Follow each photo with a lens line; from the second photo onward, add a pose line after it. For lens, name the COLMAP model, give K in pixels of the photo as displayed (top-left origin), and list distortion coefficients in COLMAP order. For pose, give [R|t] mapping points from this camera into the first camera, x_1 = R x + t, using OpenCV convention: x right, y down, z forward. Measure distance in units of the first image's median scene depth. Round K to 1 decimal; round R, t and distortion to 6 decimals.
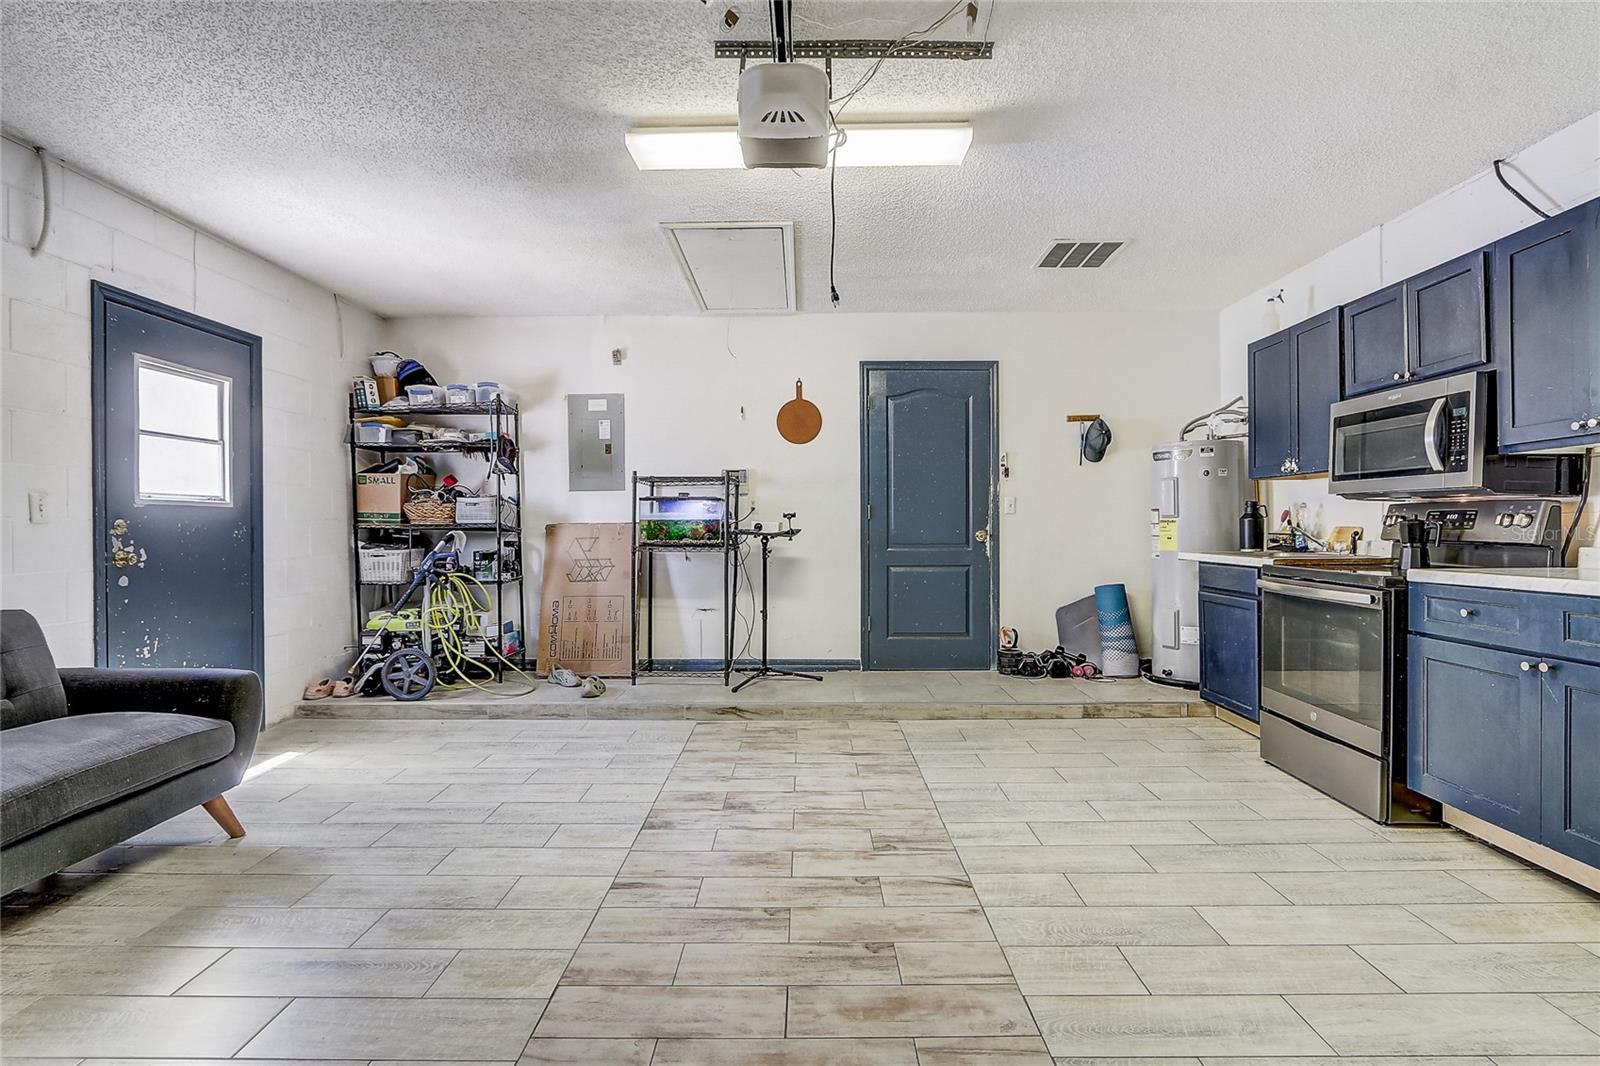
lens RADIAL K [[751.3, 0, 808.2], [0, 751.3, 524.7], [0, 0, 1]] dist [-0.017329, 0.001400]
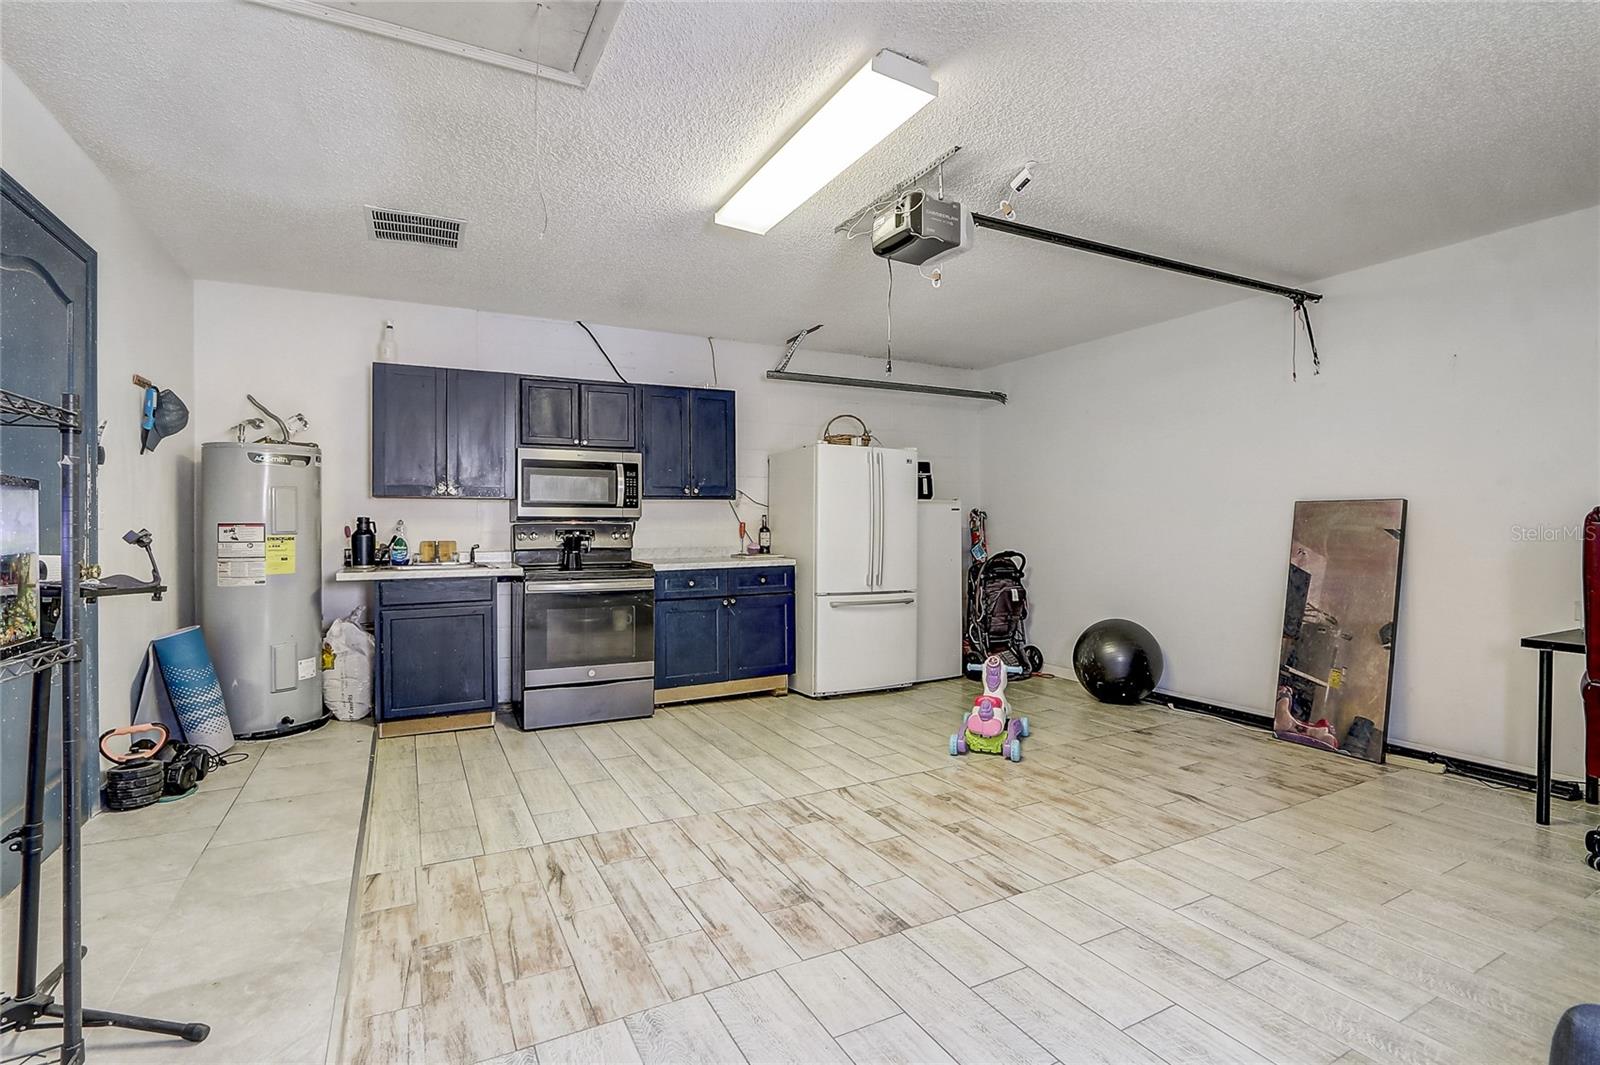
lens RADIAL K [[751.3, 0, 808.1], [0, 751.3, 531.7], [0, 0, 1]] dist [-0.017329, 0.001400]
pose [[-0.480508, -0.006172, 0.876969, -0.896456], [0.003277, 0.999956, 0.008833, -0.030396], [-0.876984, 0.007118, -0.480466, 1.519246]]
